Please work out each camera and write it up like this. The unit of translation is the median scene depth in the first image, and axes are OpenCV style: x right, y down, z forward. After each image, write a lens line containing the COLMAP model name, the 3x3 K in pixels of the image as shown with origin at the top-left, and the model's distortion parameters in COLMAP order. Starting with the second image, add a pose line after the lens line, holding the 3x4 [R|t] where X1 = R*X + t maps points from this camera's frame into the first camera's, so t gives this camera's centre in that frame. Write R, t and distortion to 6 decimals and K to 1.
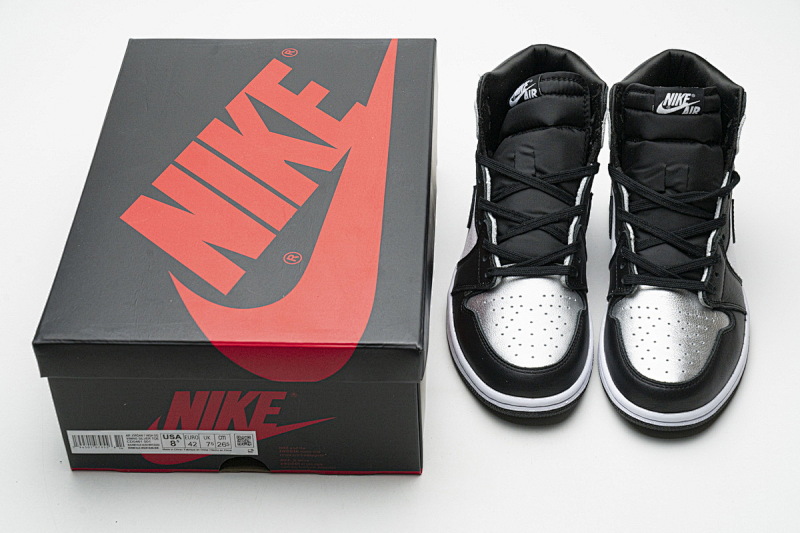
lens RADIAL K [[1525.5, 0, 399.5], [0, 1525.5, 262.0], [0, 0, 1]] dist [0.008468, 0.000000]
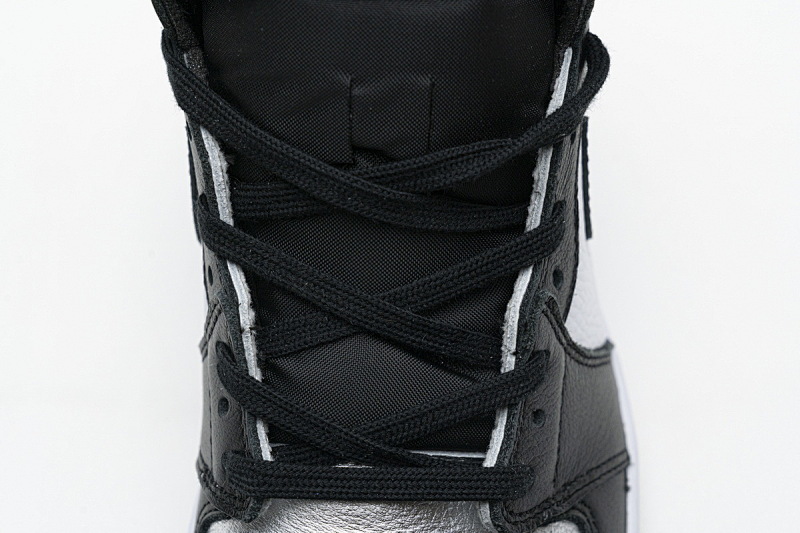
lens RADIAL K [[1525.5, 0, 402.3], [0, 1525.5, 271.8], [0, 0, 1]] dist [0.008468, 0.000000]
pose [[0.989913, -0.079525, 0.117256, 0.147763], [0.035359, 0.940095, 0.339074, -0.122472], [-0.137196, -0.331507, 0.933424, 0.727632]]
